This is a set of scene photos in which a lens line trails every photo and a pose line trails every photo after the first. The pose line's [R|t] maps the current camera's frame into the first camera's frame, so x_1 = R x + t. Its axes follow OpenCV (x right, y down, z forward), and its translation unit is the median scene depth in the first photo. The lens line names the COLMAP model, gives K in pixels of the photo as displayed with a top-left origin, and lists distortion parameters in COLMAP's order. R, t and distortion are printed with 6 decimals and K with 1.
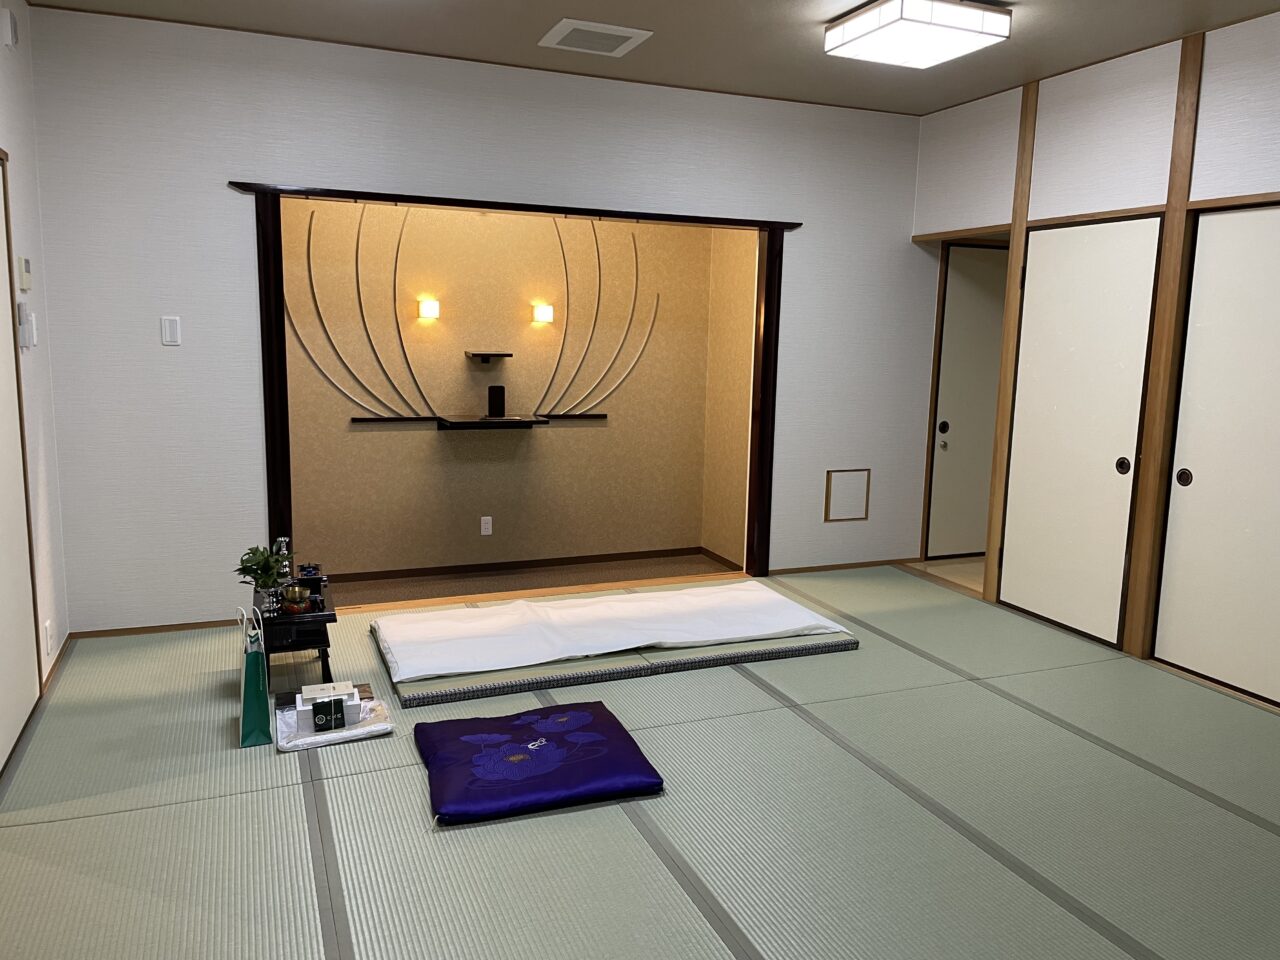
lens RADIAL K [[969.6, 0, 641.7], [0, 969.6, 483.4], [0, 0, 1]] dist [0.038666, -0.028720]
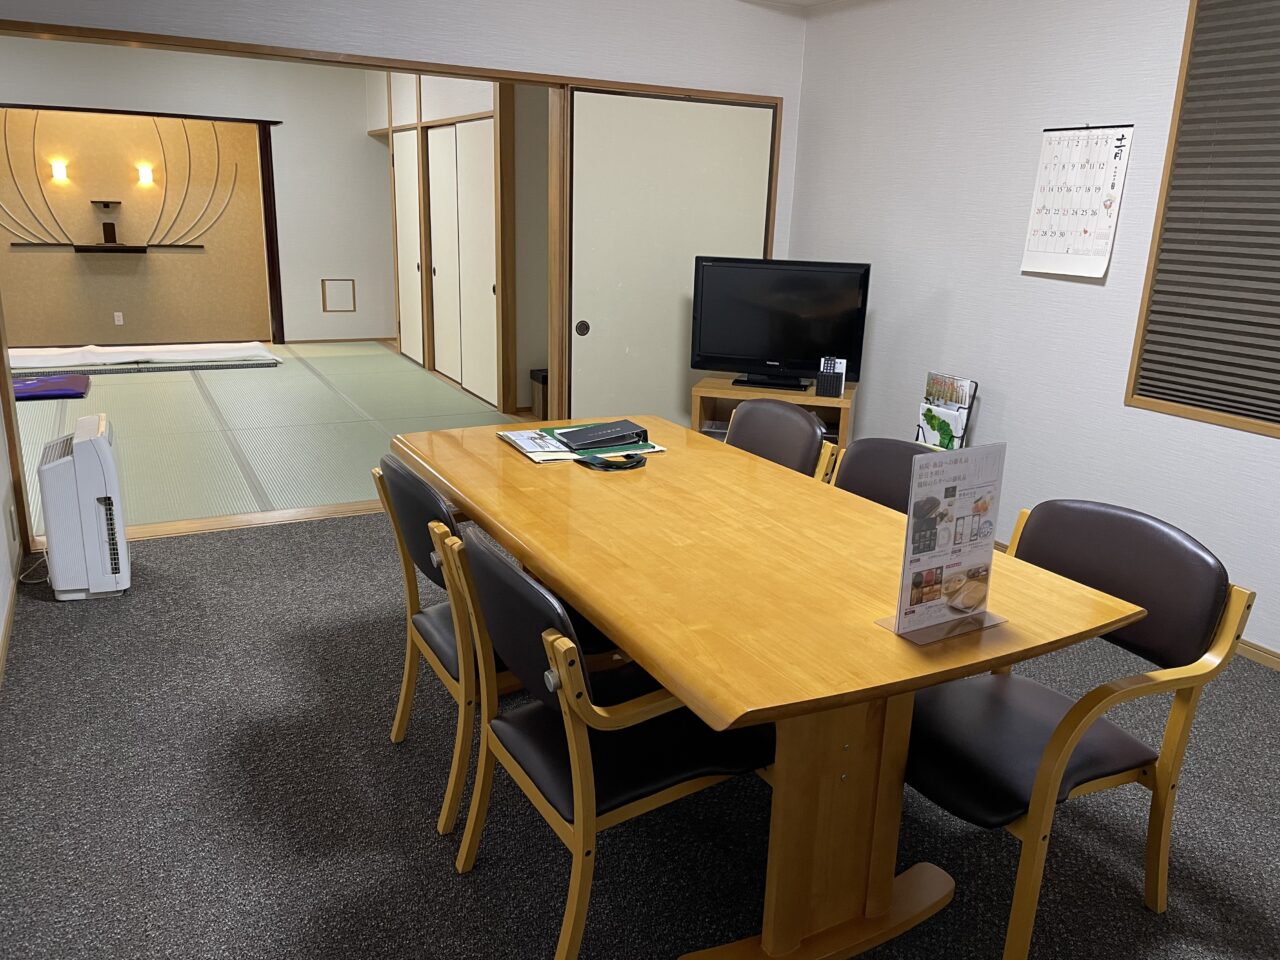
lens RADIAL K [[969.6, 0, 639.3], [0, 969.6, 474.4], [0, 0, 1]] dist [0.038666, -0.028720]
pose [[0.994087, -0.014650, 0.107591, 0.501466], [0.001774, 0.992916, 0.118807, 0.109934], [-0.108569, -0.117914, 0.987071, -0.654117]]
